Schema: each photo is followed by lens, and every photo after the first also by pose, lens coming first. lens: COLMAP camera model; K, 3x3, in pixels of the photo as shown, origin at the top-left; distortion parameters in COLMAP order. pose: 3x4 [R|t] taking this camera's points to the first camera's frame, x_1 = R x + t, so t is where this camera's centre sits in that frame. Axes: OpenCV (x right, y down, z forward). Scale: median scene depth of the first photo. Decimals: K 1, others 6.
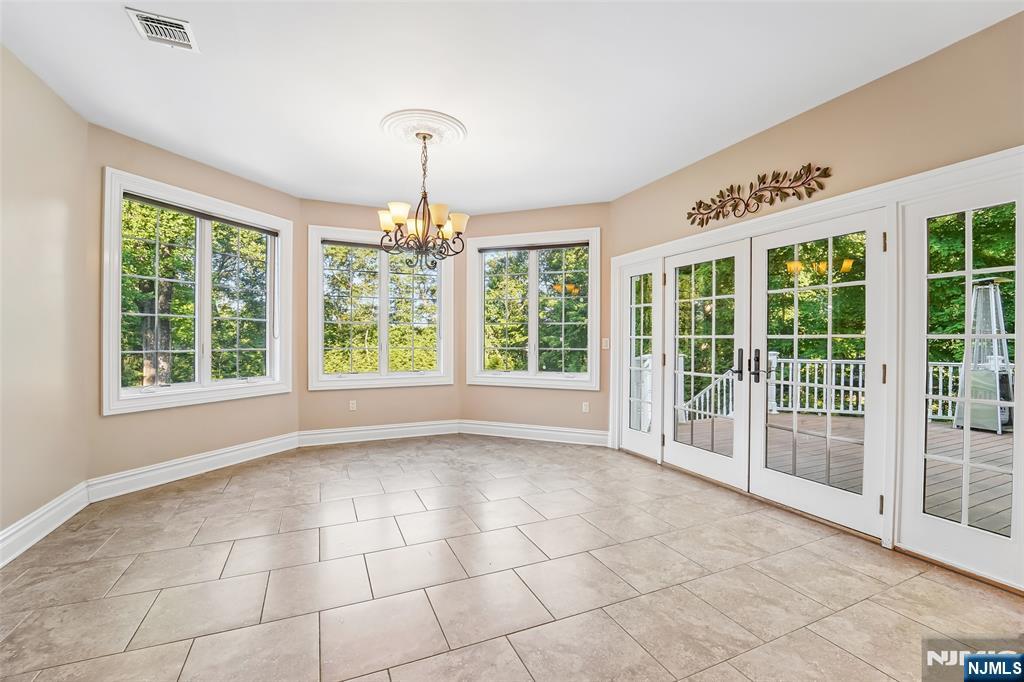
lens RADIAL K [[415.4, 0, 508.6], [0, 415.4, 342.5], [0, 0, 1]] dist [-0.022143, -0.000014]
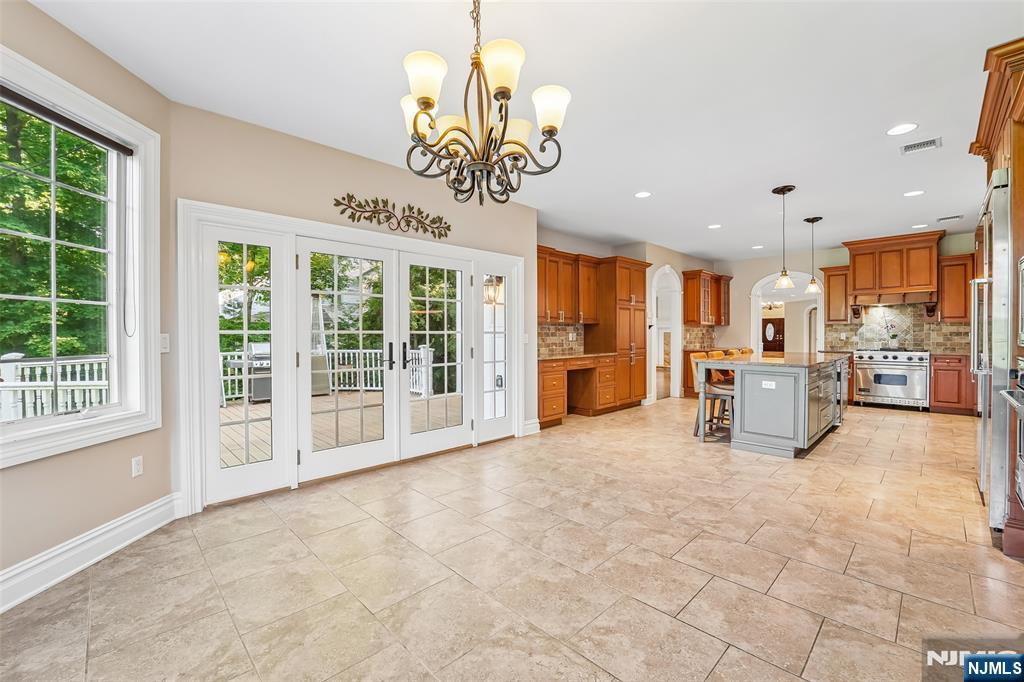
lens RADIAL K [[422.8, 0, 506.5], [0, 422.8, 338.2], [0, 0, 1]] dist [-0.026101, -0.000222]
pose [[-0.333804, -0.010603, 0.942583, -0.613384], [0.009156, 0.999853, 0.014490, -0.010120], [-0.942598, 0.013467, -0.333658, 0.990599]]
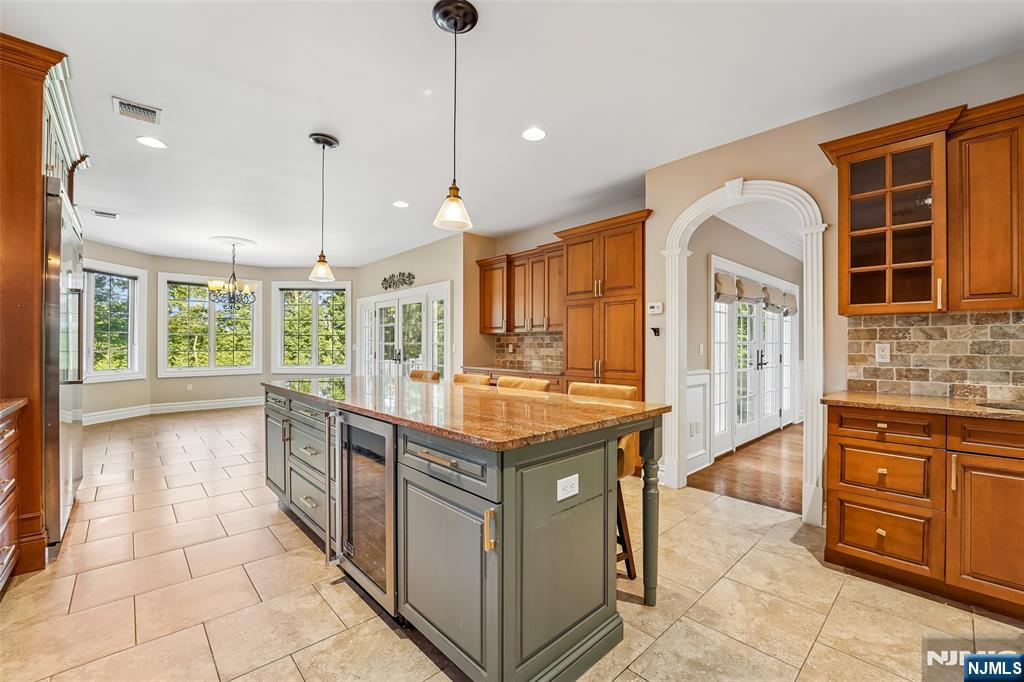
lens RADIAL K [[412.0, 0, 496.4], [0, 412.0, 344.5], [0, 0, 1]] dist [-0.043419, -0.000071]
pose [[0.951298, -0.001136, 0.308270, 0.361413], [0.003851, 0.999959, -0.008198, 0.009324], [-0.308248, 0.008986, 0.951264, -1.115112]]
